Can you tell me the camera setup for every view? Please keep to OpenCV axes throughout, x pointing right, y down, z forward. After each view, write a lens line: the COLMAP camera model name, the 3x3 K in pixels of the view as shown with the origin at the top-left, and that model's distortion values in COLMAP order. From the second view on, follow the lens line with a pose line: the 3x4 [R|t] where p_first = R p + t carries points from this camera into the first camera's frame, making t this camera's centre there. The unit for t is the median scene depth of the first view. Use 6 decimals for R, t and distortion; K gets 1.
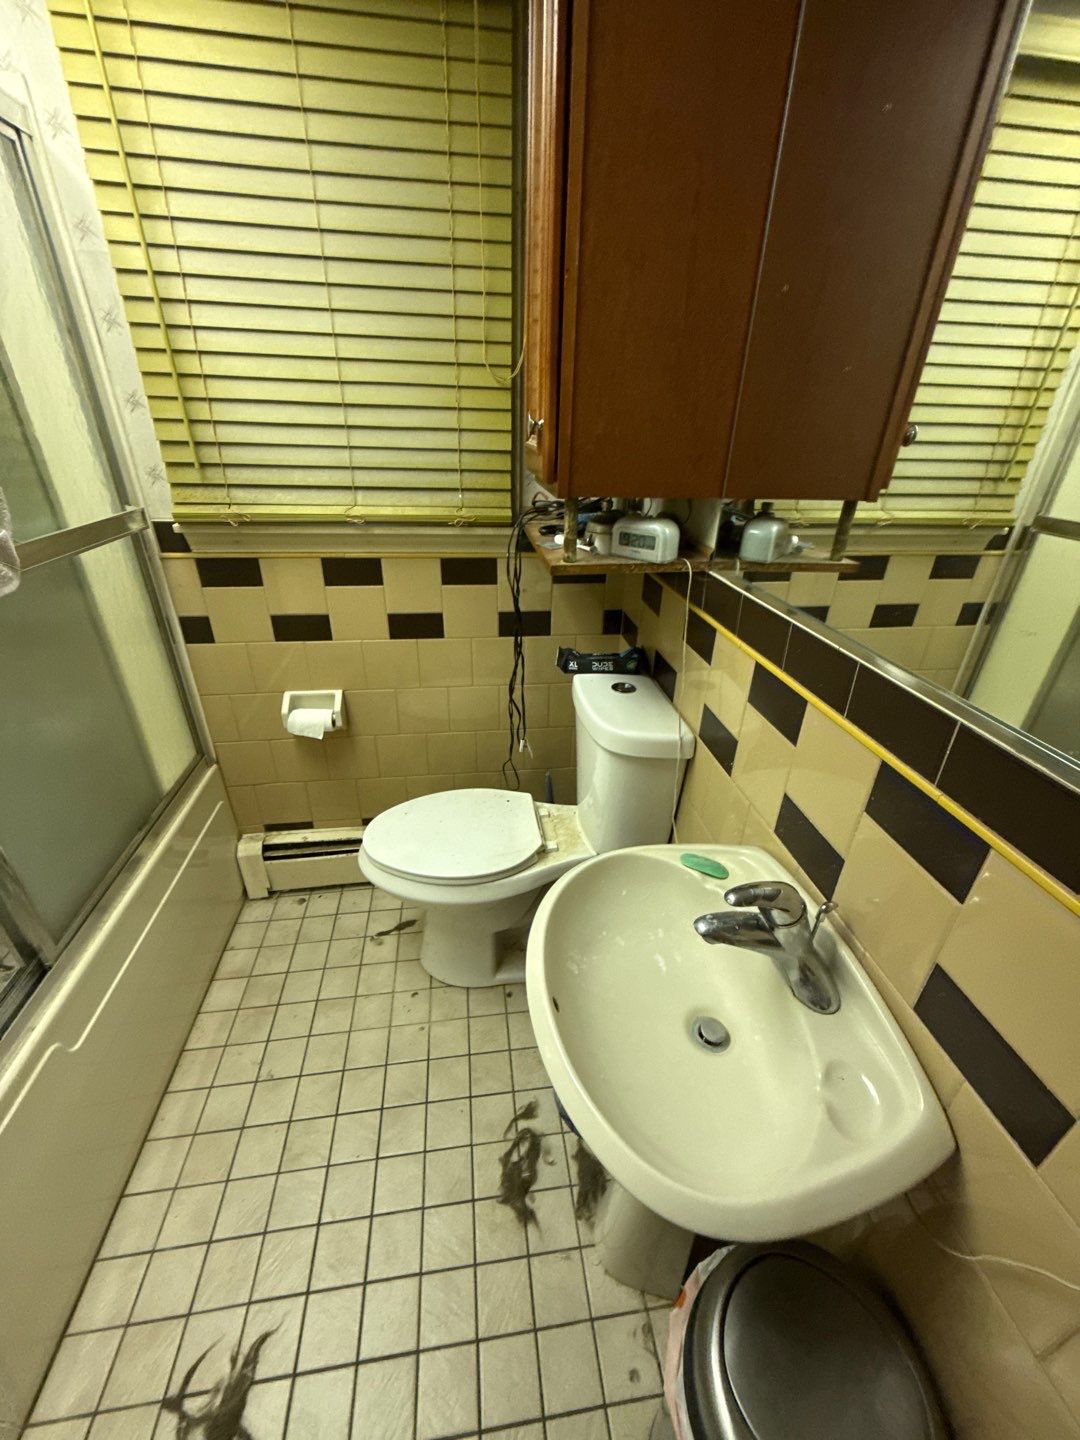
lens RADIAL K [[574.1, 0, 539.0], [0, 574.1, 717.9], [0, 0, 1]] dist [-0.000660, 0.000589]
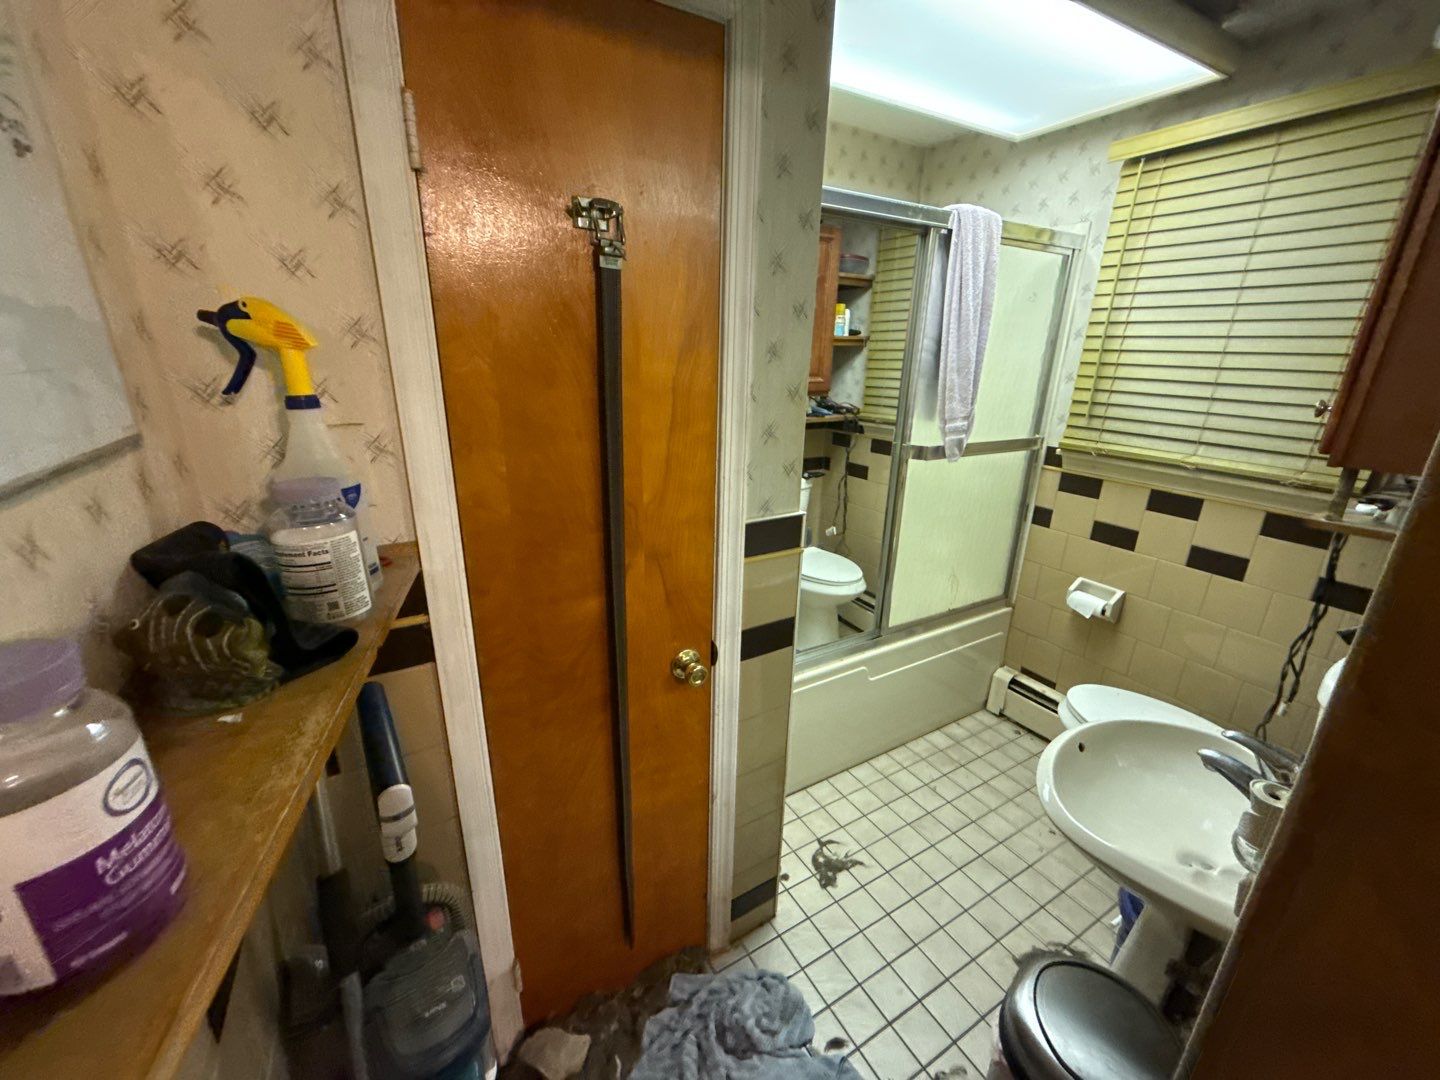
lens RADIAL K [[574.1, 0, 718.6], [0, 574.1, 538.0], [0, 0, 1]] dist [-0.000660, 0.000589]
pose [[0.381441, 0.275011, -0.882537, 0.451081], [-0.442989, 0.892335, 0.086600, 0.151392], [0.811334, 0.357922, 0.462200, -0.381716]]
